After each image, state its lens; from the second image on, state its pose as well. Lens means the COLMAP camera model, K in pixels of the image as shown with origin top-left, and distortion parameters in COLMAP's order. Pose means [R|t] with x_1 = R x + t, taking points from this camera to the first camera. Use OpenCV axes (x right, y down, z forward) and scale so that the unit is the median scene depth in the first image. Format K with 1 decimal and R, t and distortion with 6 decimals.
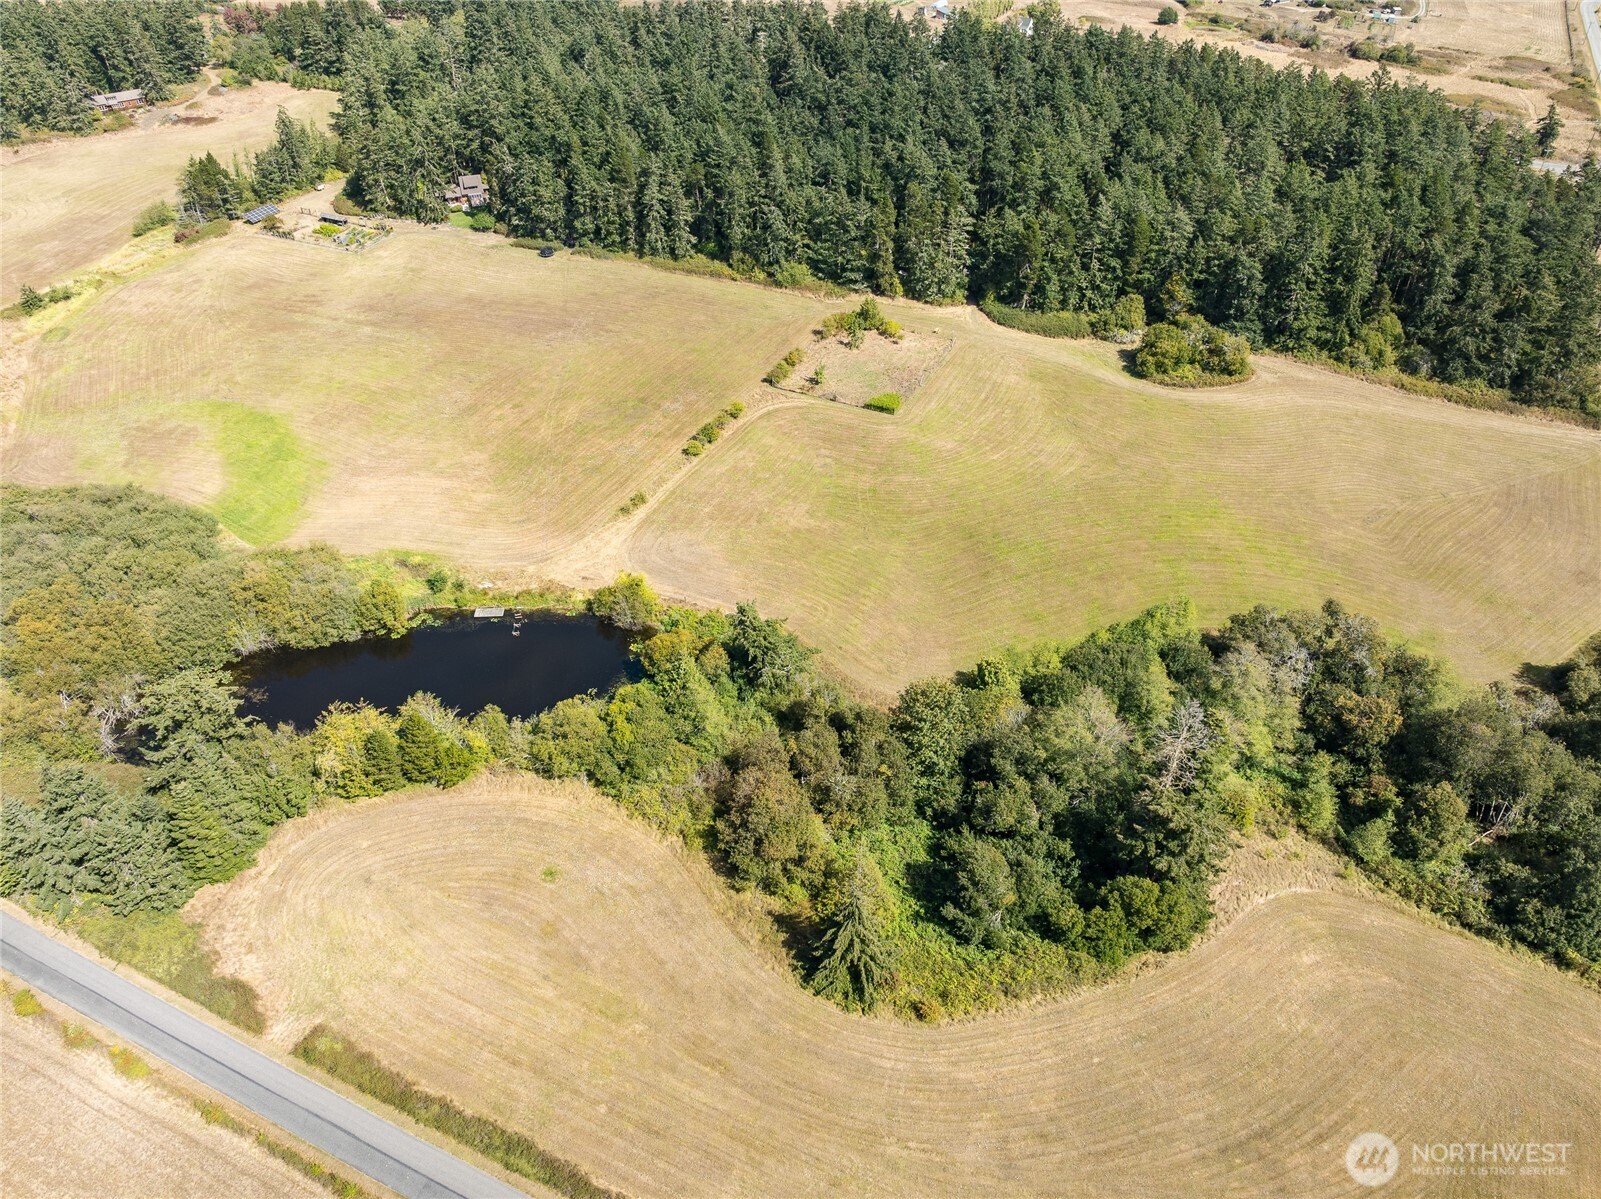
lens RADIAL K [[1125.5, 0, 806.0], [0, 1125.5, 593.9], [0, 0, 1]] dist [-0.044550, 0.009731]
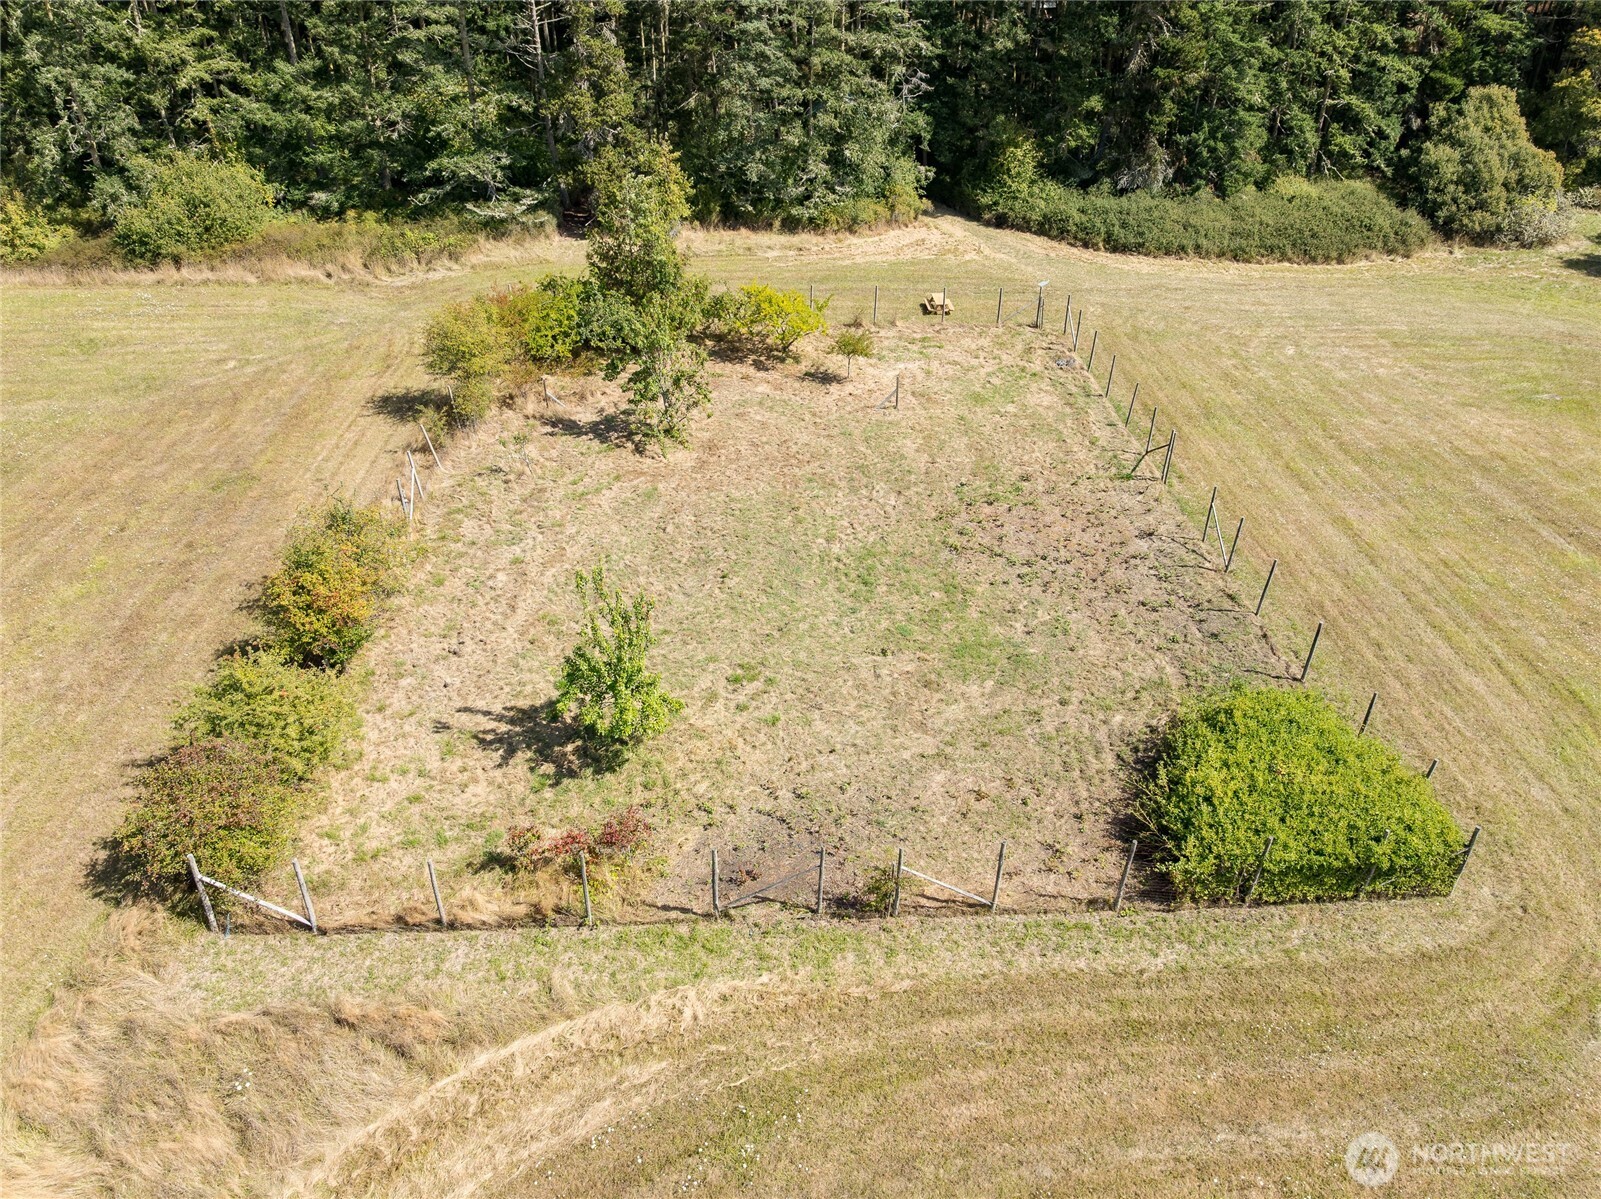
lens RADIAL K [[1125.5, 0, 802.1], [0, 1125.5, 604.3], [0, 0, 1]] dist [-0.044550, 0.009731]
pose [[0.881785, -0.249080, 0.400517, -0.015155], [0.280327, 0.959689, -0.020344, -0.188663], [-0.379305, 0.130215, 0.916063, 0.852842]]
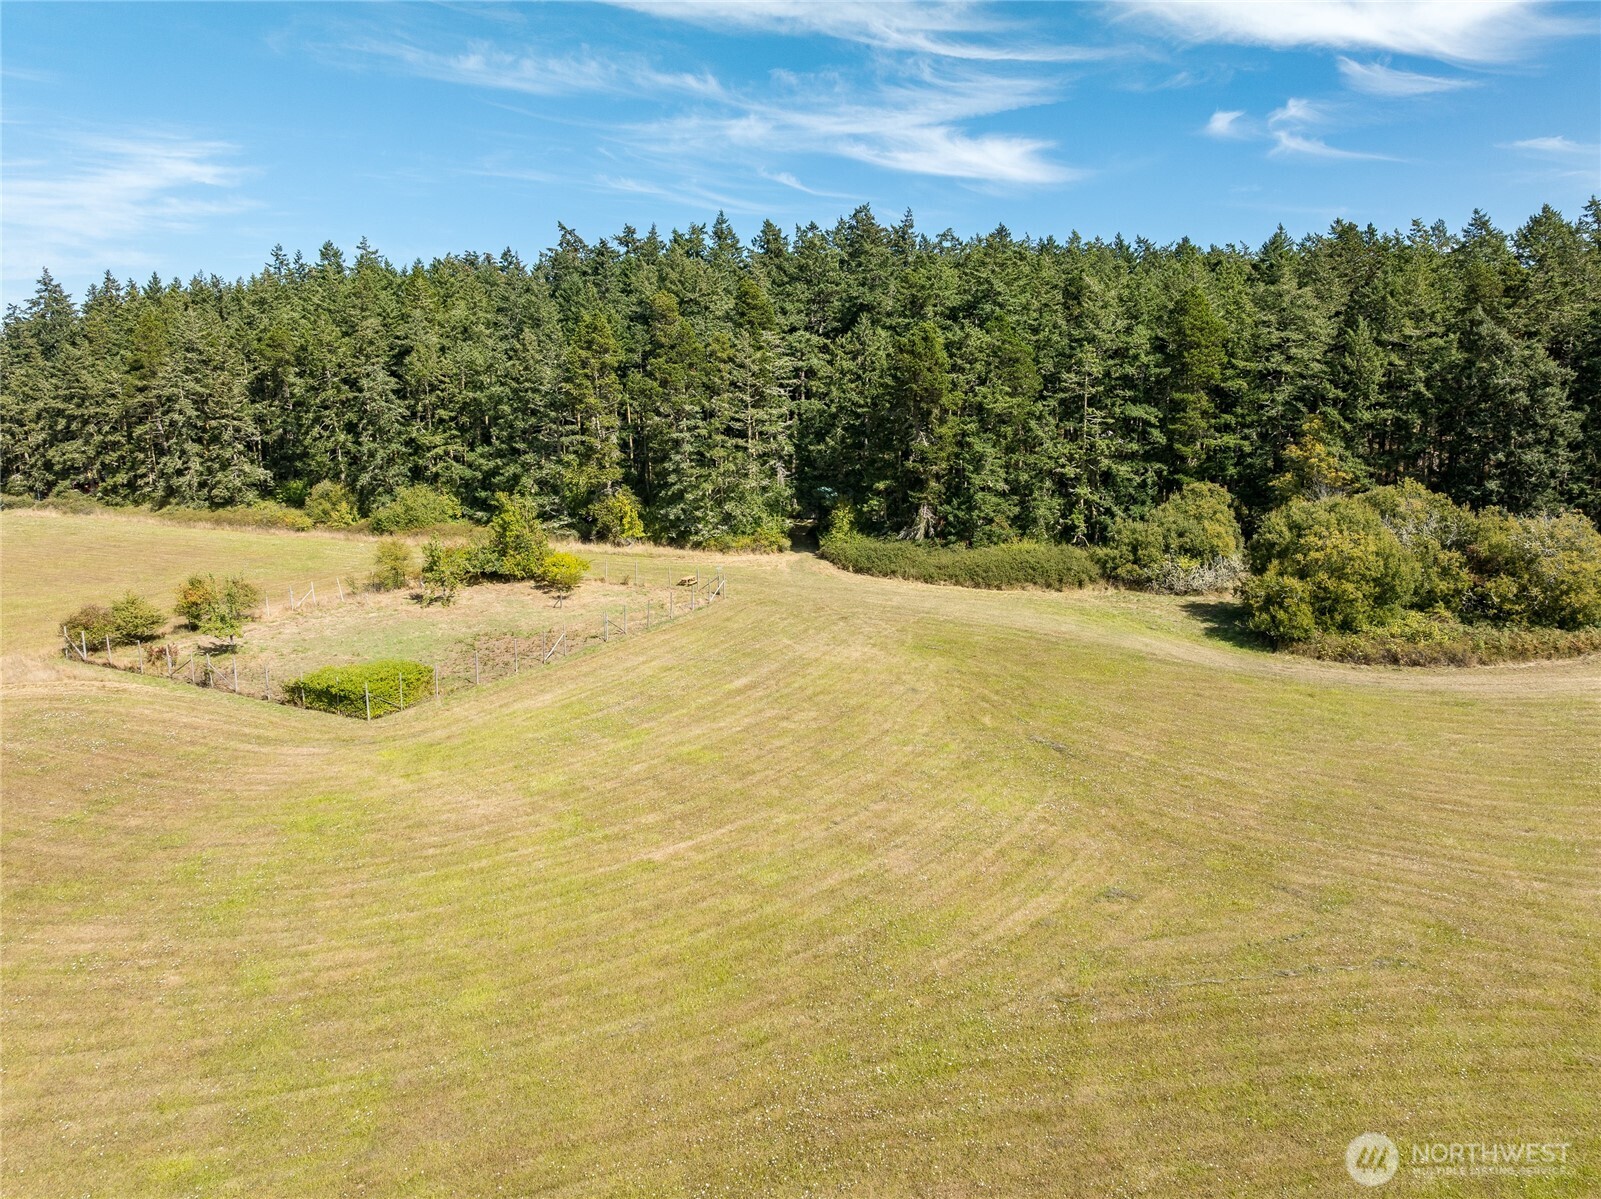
lens RADIAL K [[1125.5, 0, 798.8], [0, 1125.5, 589.8], [0, 0, 1]] dist [-0.044550, 0.009731]
pose [[0.999474, 0.000698, -0.032426, 0.174975], [-0.015389, 0.890257, -0.455198, -0.063224], [0.028550, 0.455457, 0.889800, 0.700571]]
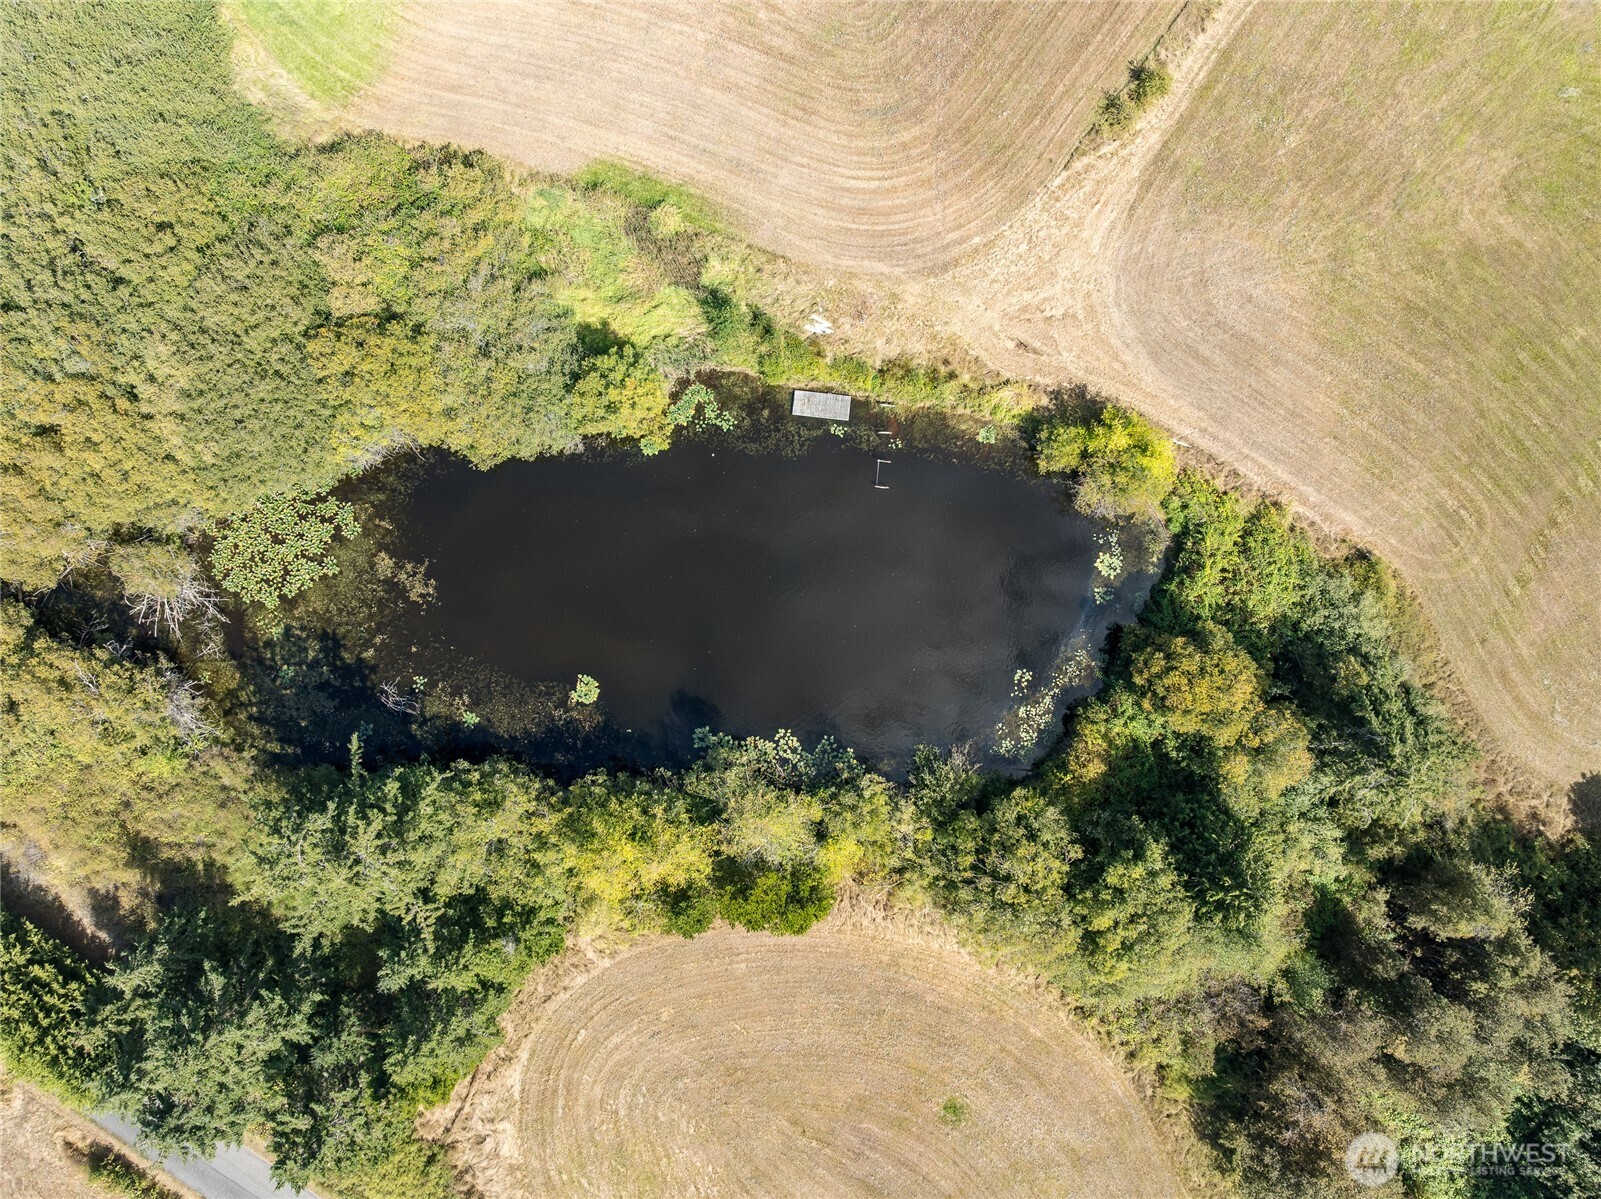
lens RADIAL K [[1125.5, 0, 800.5], [0, 1125.5, 588.0], [0, 0, 1]] dist [-0.044550, 0.009731]
pose [[0.984666, 0.174240, 0.008561, -0.206855], [-0.112045, 0.594051, 0.796586, -0.243017], [0.133712, -0.785330, 0.604464, 0.459296]]
